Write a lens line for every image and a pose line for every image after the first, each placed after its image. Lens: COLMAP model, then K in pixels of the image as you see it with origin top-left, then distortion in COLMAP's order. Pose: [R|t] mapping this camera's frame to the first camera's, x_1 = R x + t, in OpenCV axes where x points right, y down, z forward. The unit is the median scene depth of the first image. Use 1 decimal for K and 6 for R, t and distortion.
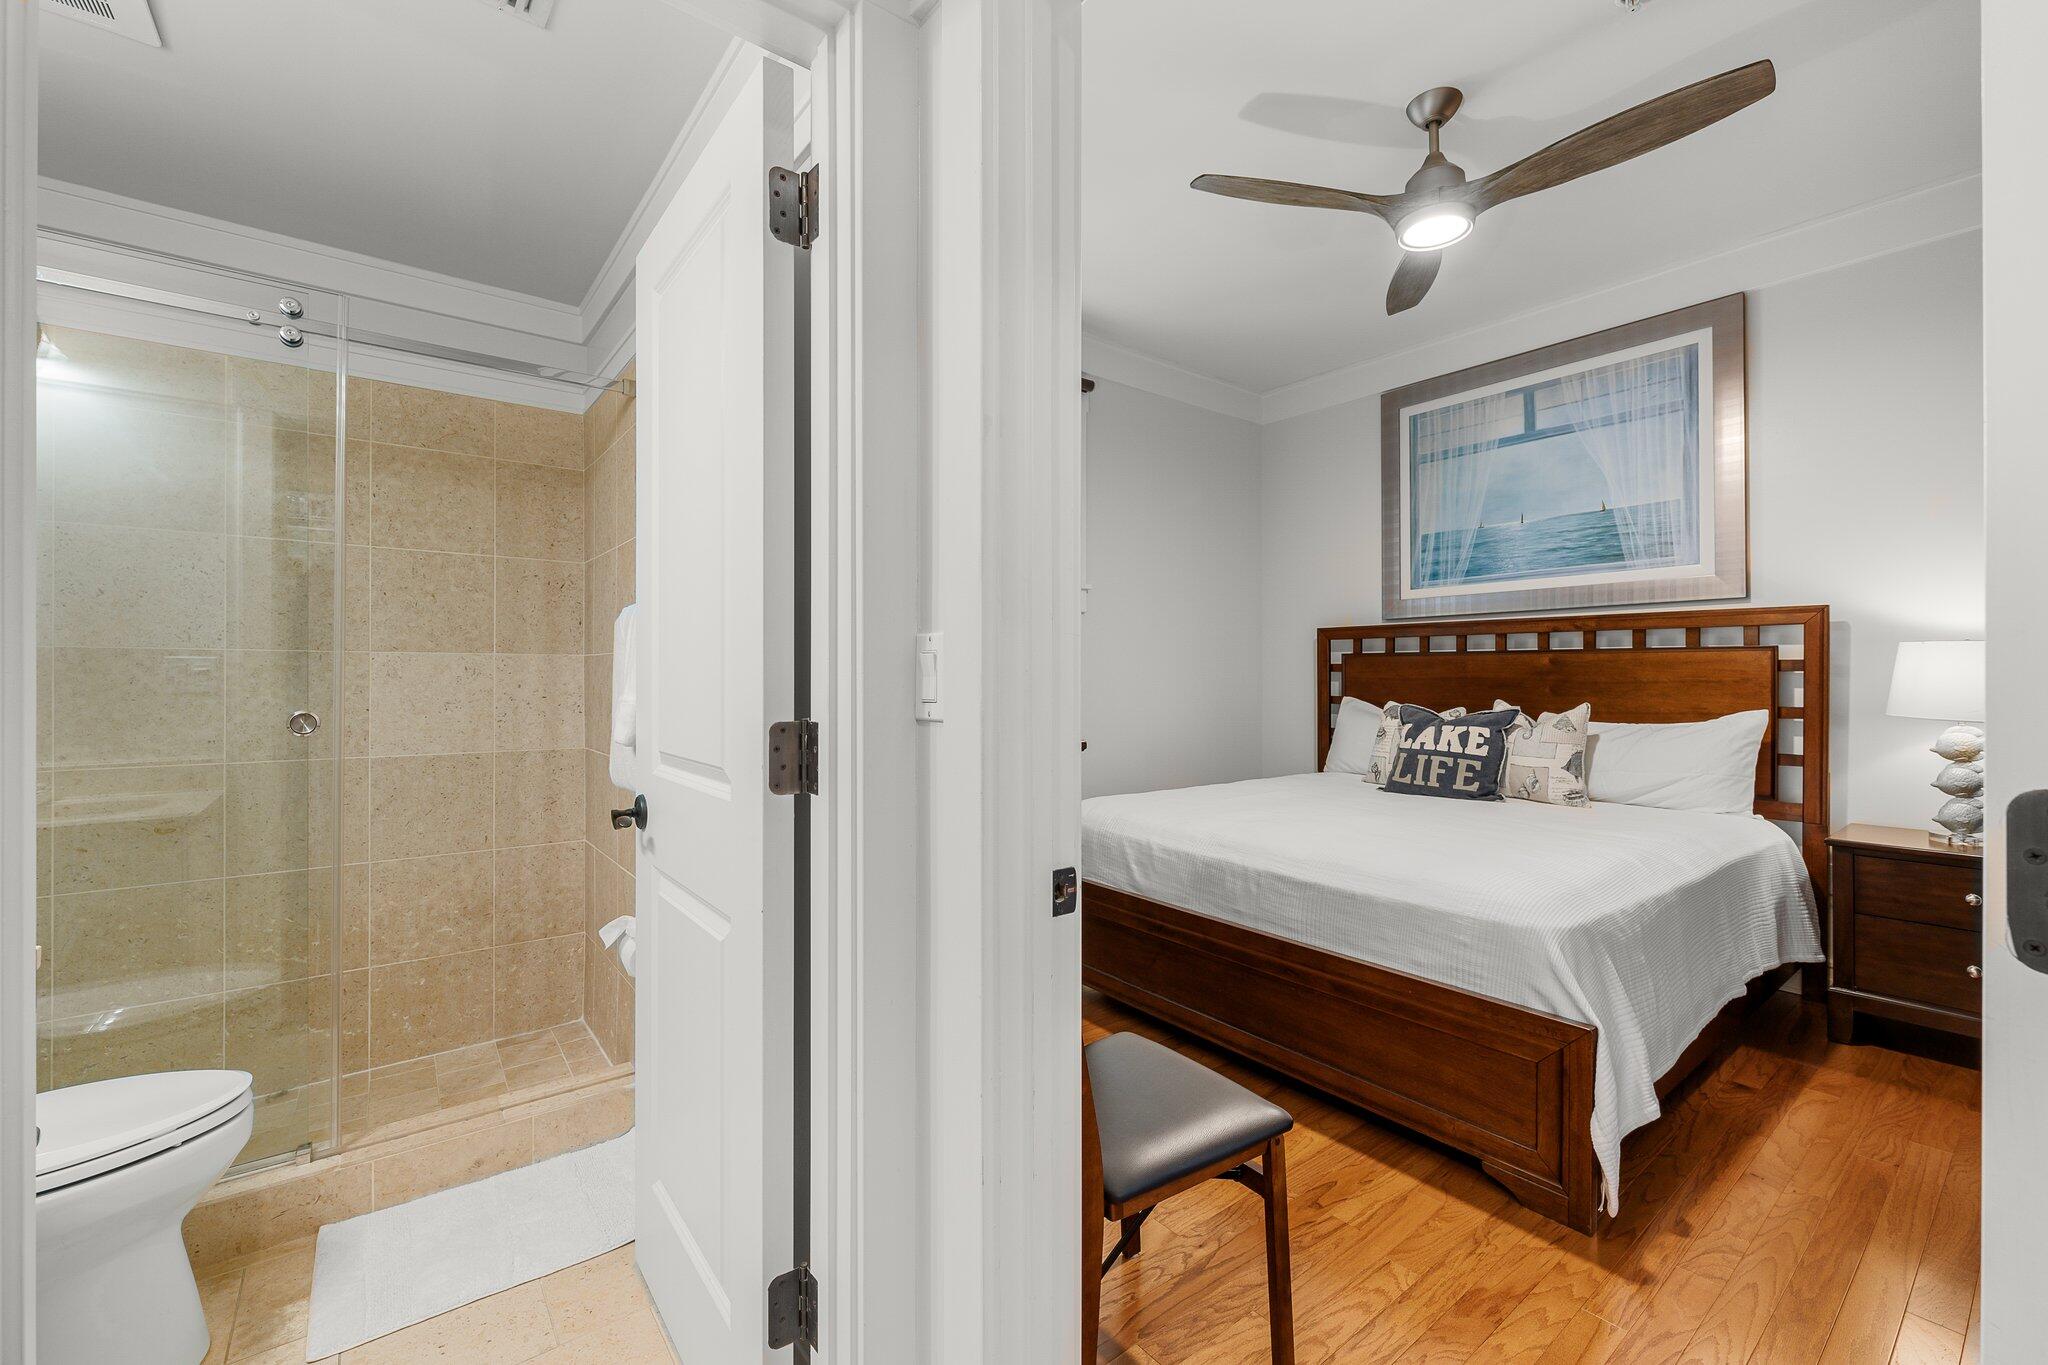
lens RADIAL K [[852.9, 0, 1021.6], [0, 852.9, 675.4], [0, 0, 1]] dist [-0.002494, 0.000016]
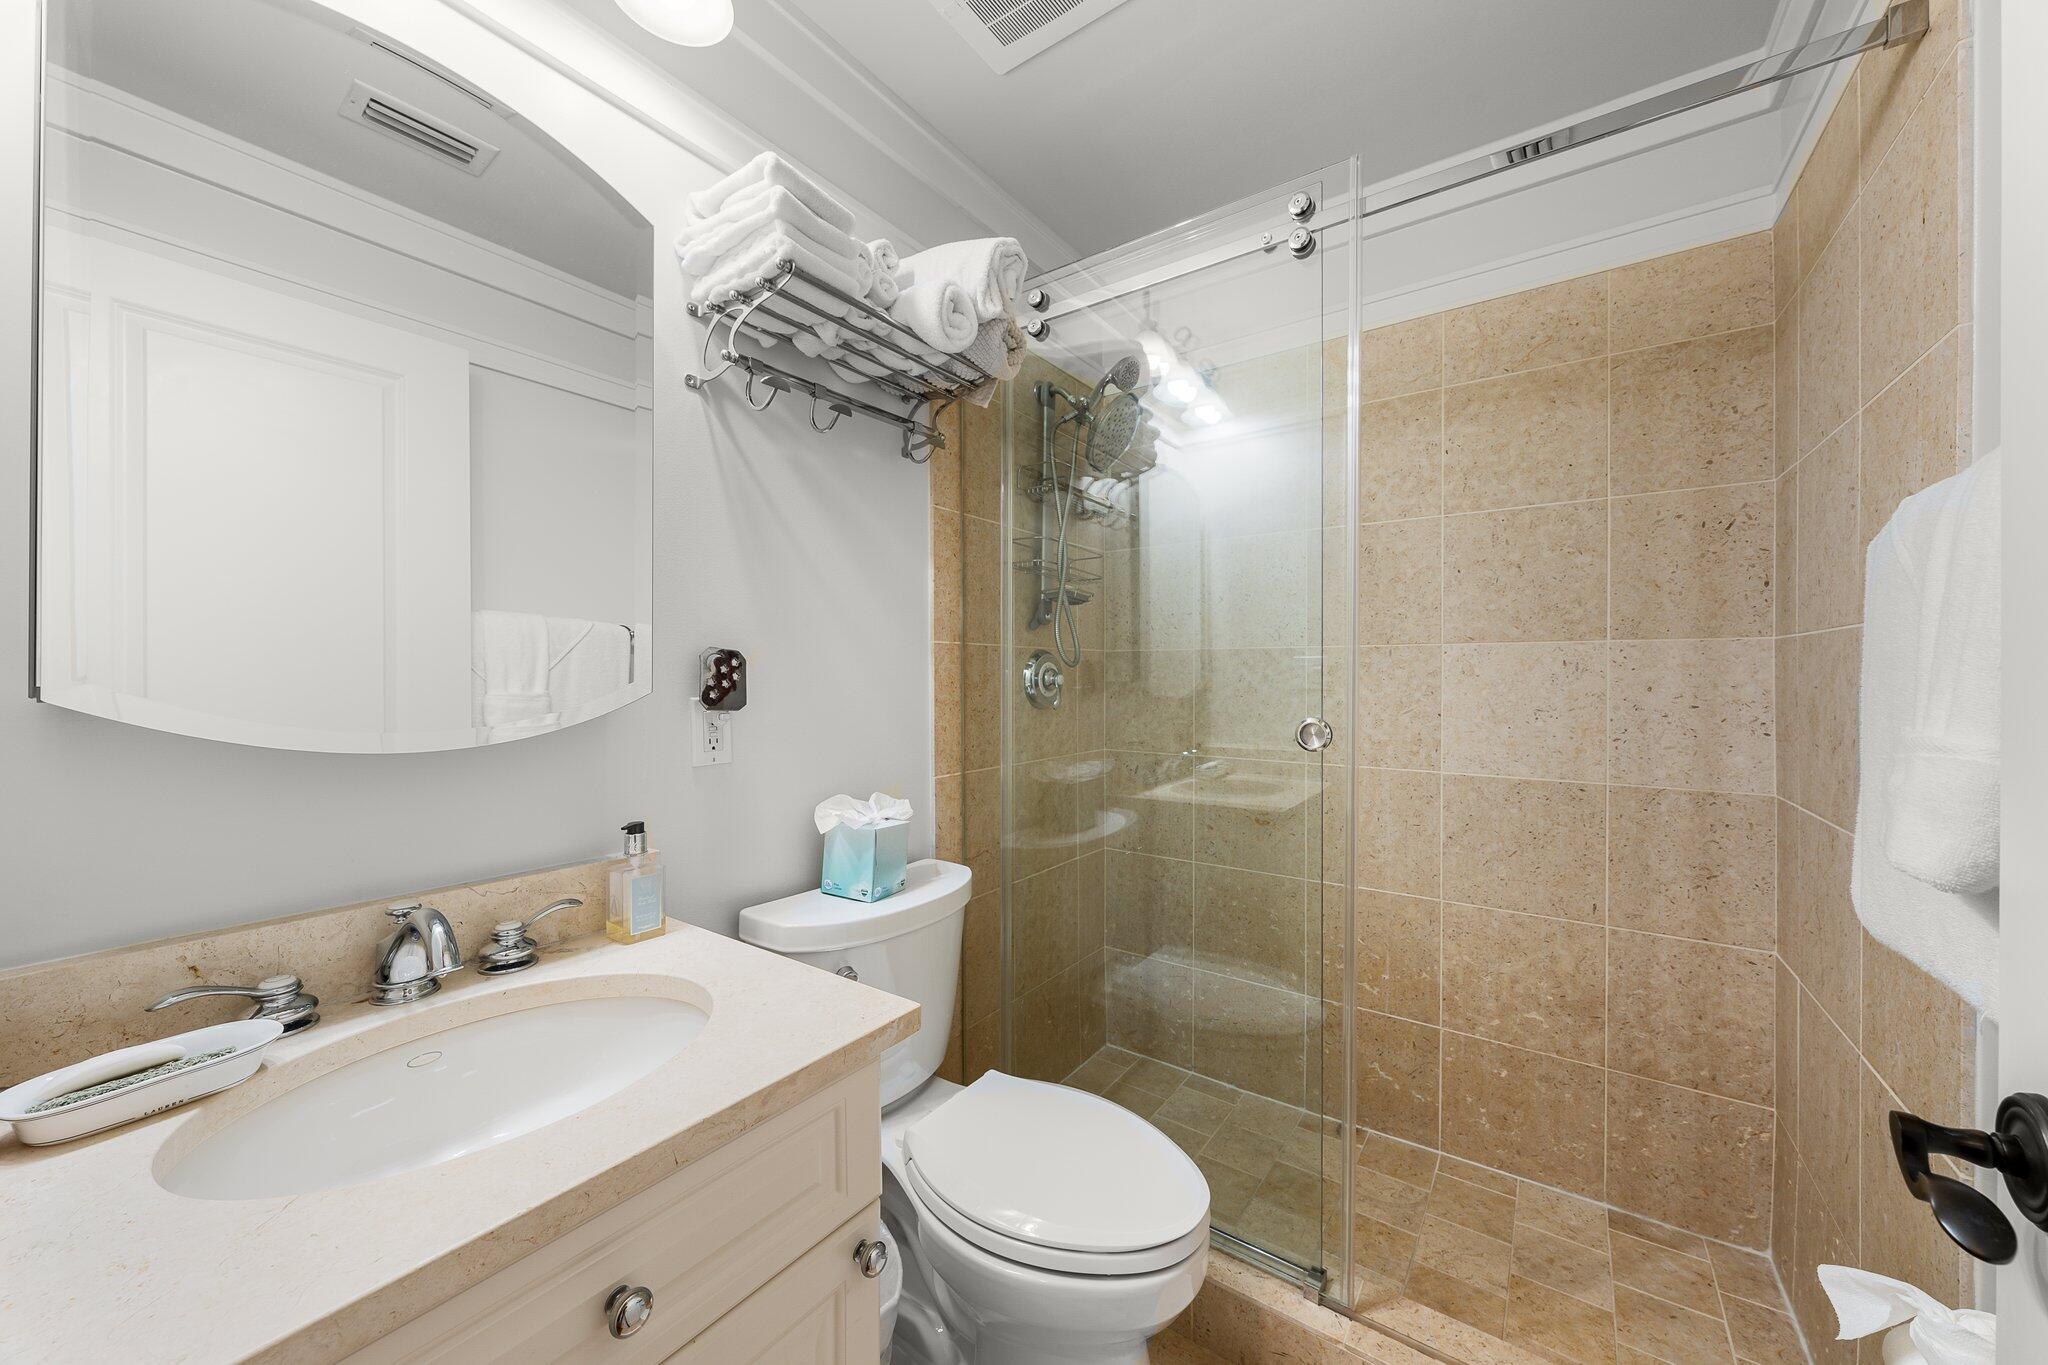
lens RADIAL K [[737.2, 0, 1017.9], [0, 737.2, 678.6], [0, 0, 1]] dist [-0.000097, -0.000398]
pose [[0.292132, 0.002680, -0.956374, -0.194689], [0.000554, 0.999995, 0.002972, 0.002845], [0.956378, -0.001398, 0.292129, 0.380905]]
